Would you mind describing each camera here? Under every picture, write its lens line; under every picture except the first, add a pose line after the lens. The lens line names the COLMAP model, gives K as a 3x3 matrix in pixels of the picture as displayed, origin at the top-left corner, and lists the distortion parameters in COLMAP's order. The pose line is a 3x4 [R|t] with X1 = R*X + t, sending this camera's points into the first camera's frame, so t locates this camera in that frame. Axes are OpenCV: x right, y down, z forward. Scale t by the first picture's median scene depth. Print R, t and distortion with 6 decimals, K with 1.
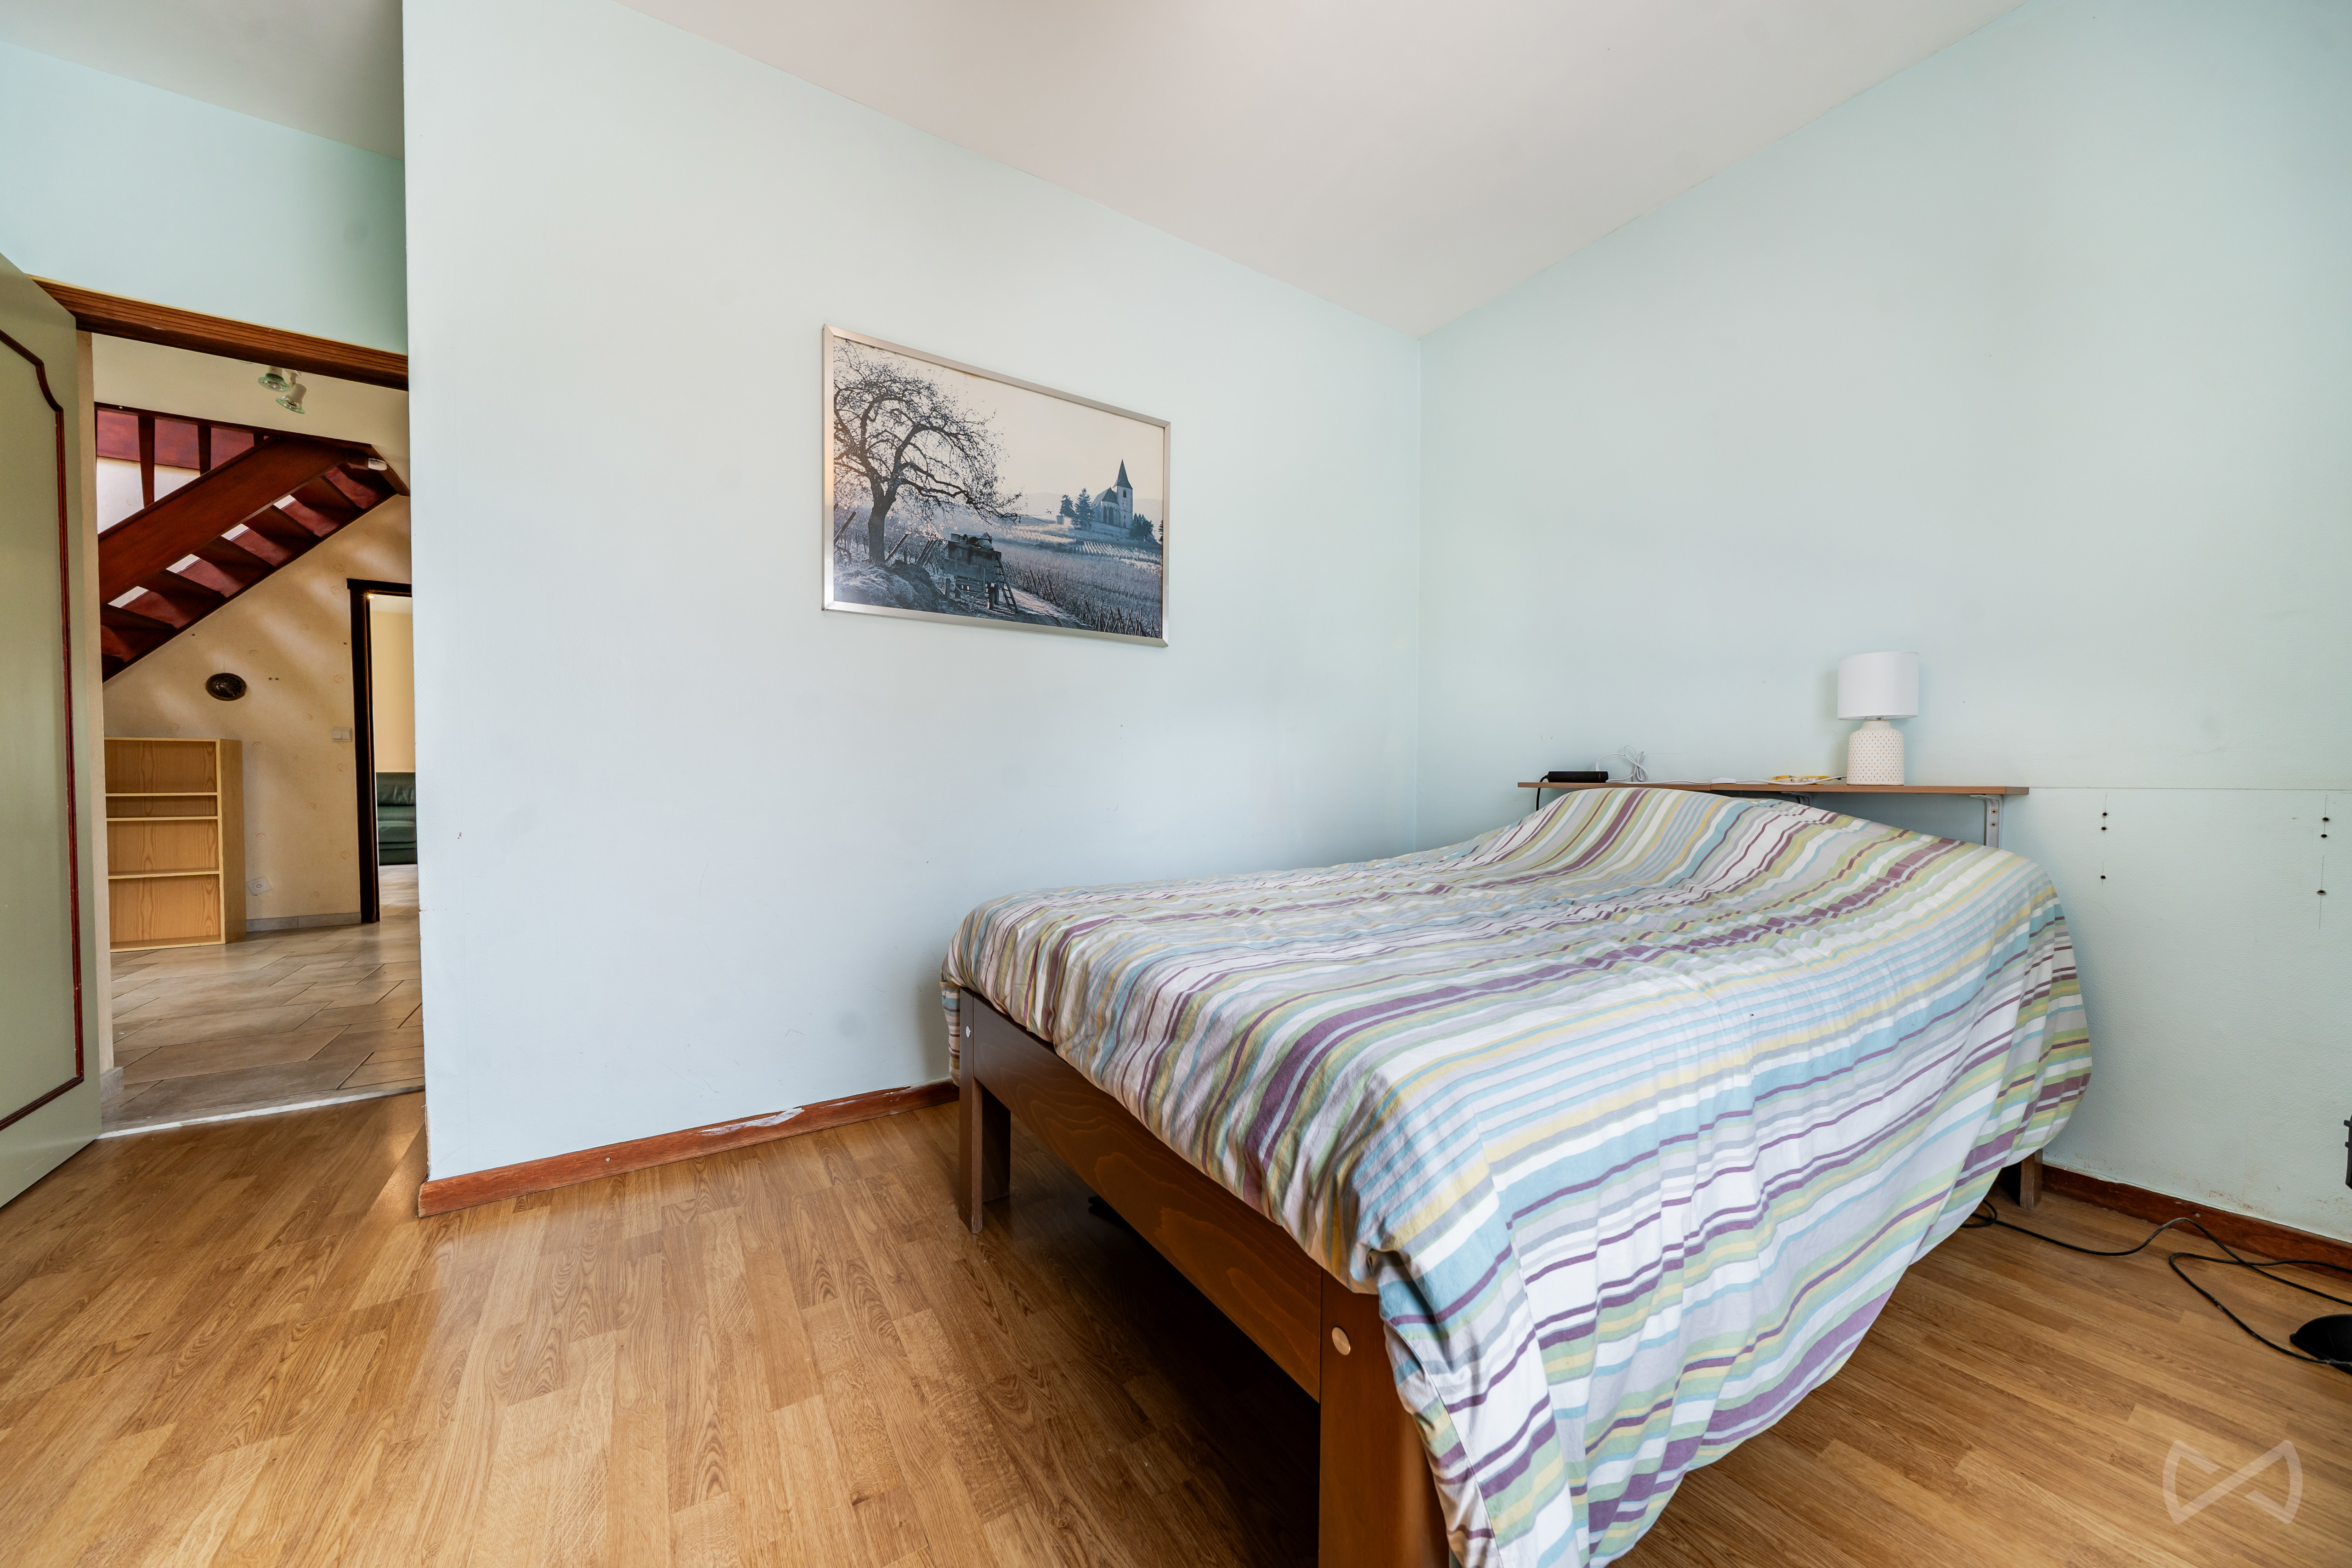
lens RADIAL K [[793.8, 0, 1157.3], [0, 793.8, 785.5], [0, 0, 1]] dist [-0.004239, -0.000088]
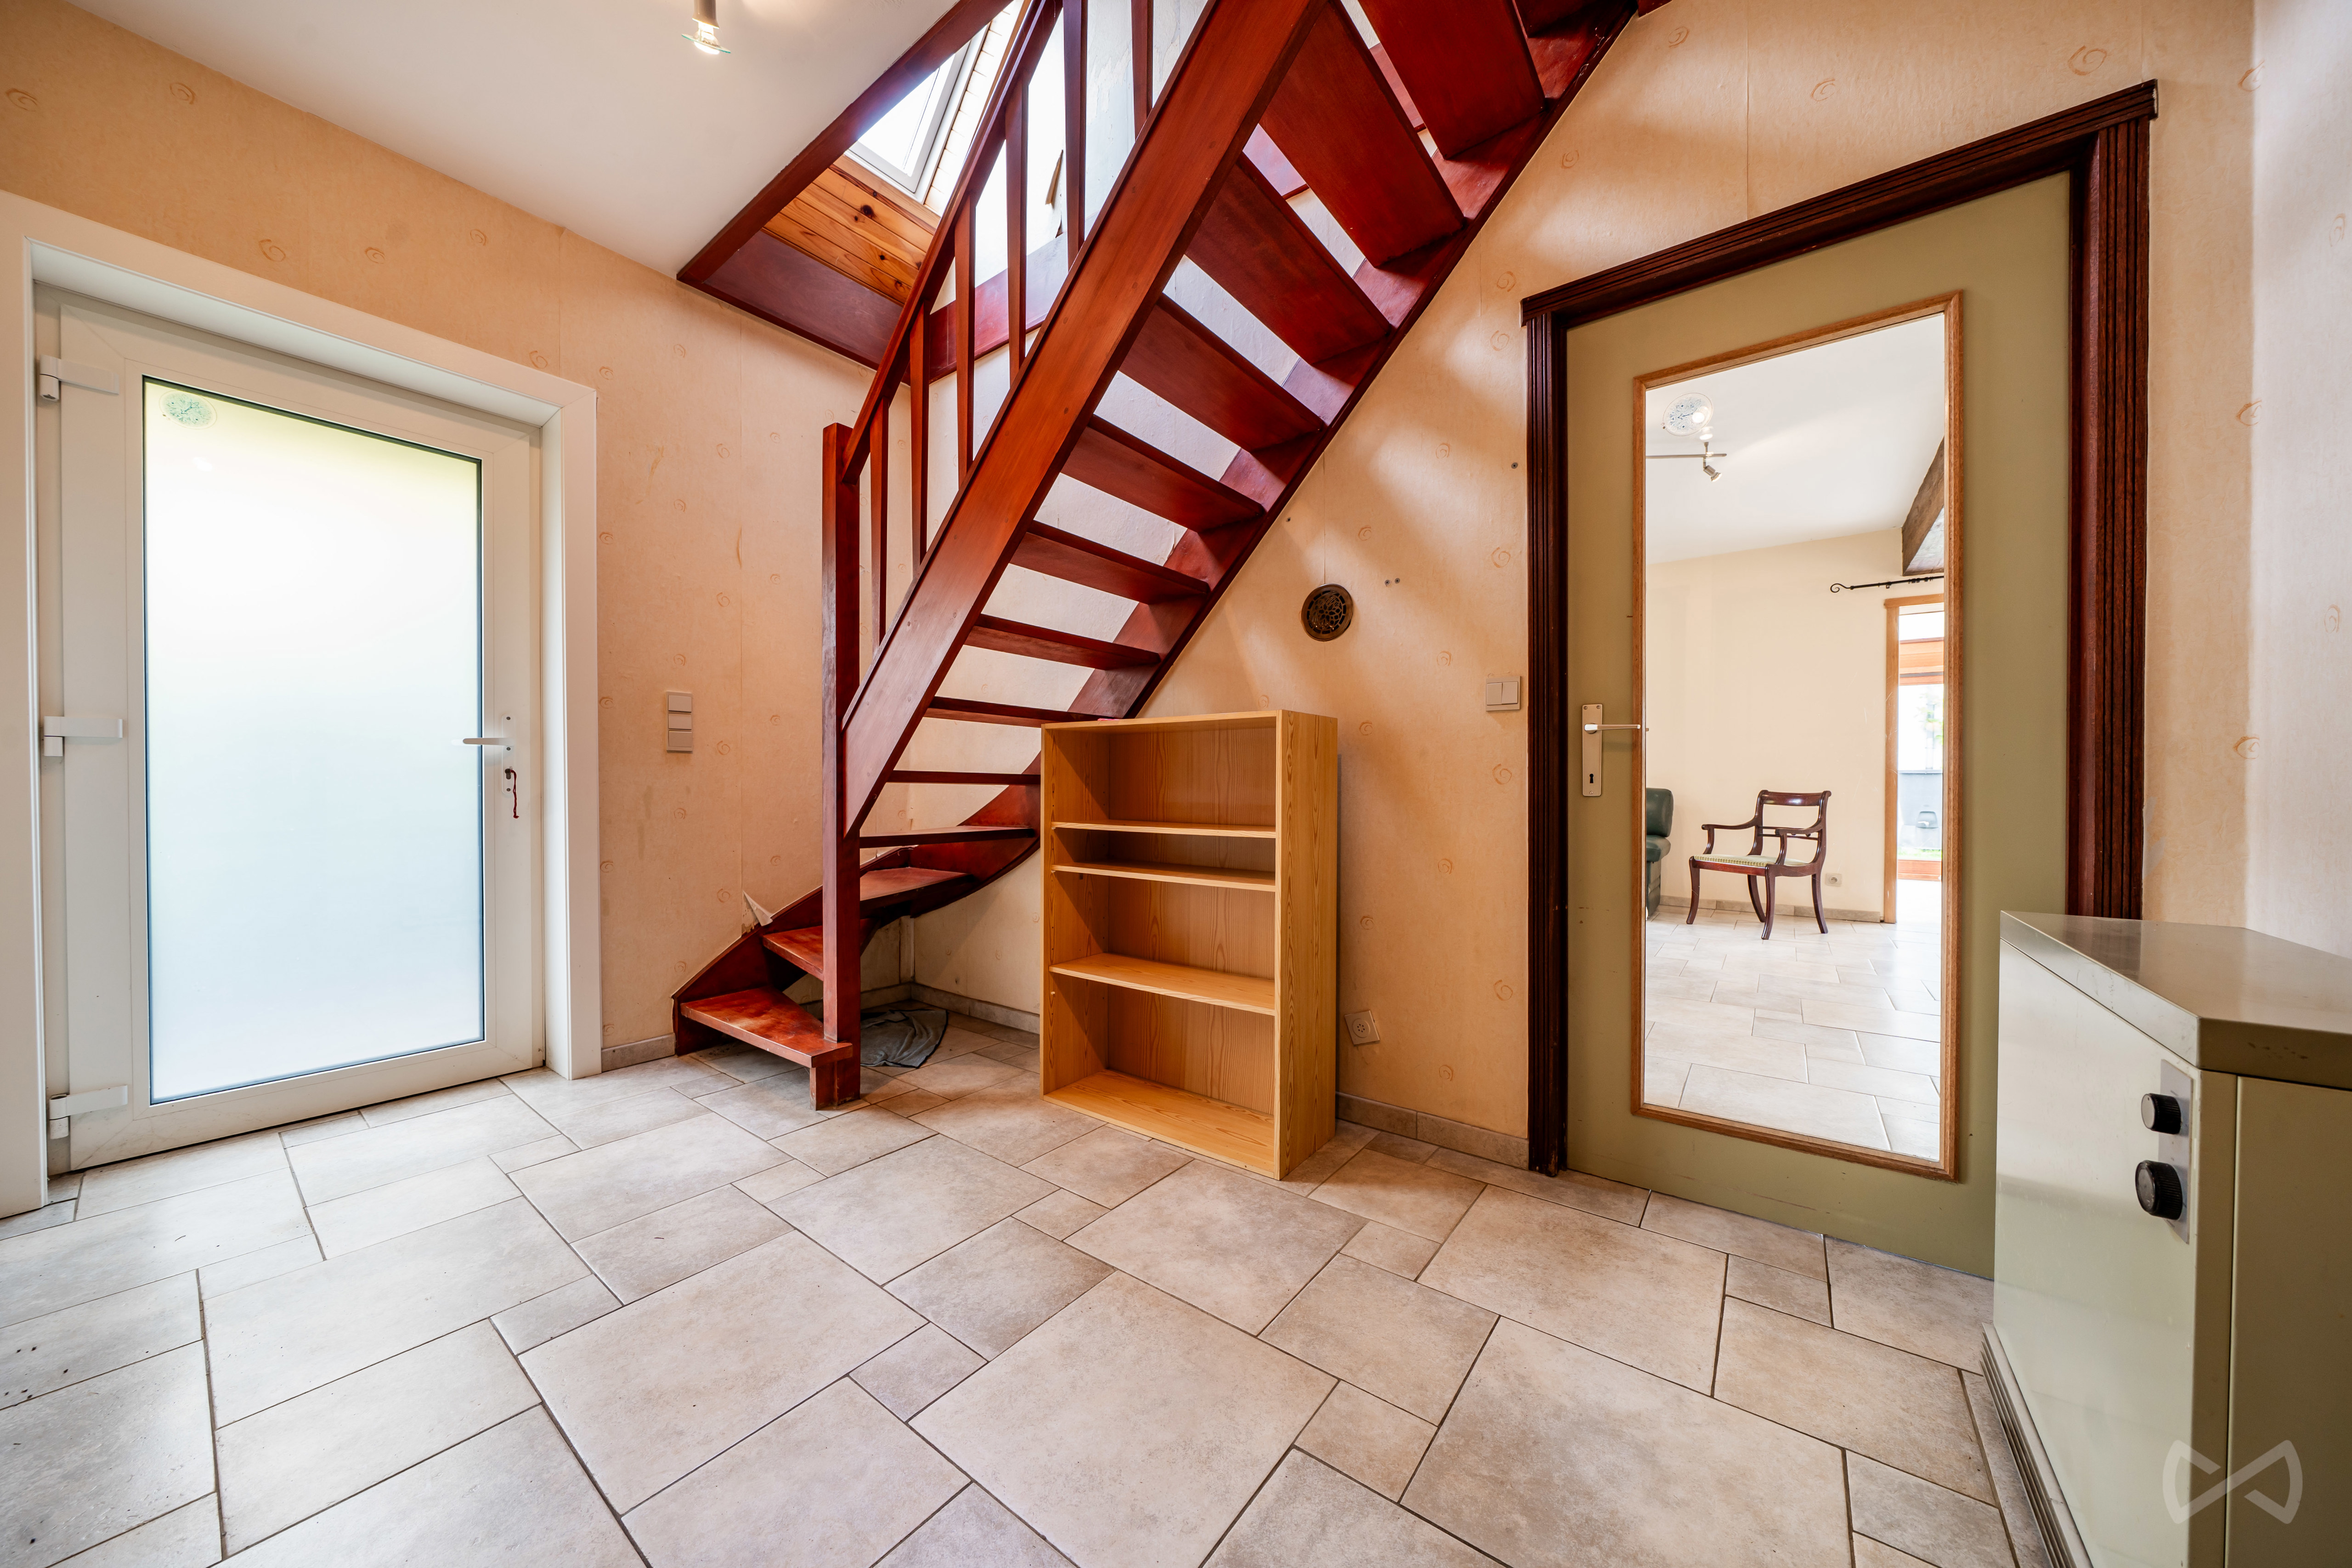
lens RADIAL K [[793.8, 0, 1184.1], [0, 793.8, 792.6], [0, 0, 1]] dist [-0.004239, -0.000088]
pose [[0.320487, 0.013260, -0.947160, -0.623840], [-0.023617, 0.999703, 0.006004, -0.011911], [0.946958, 0.020445, 0.320705, 0.639670]]
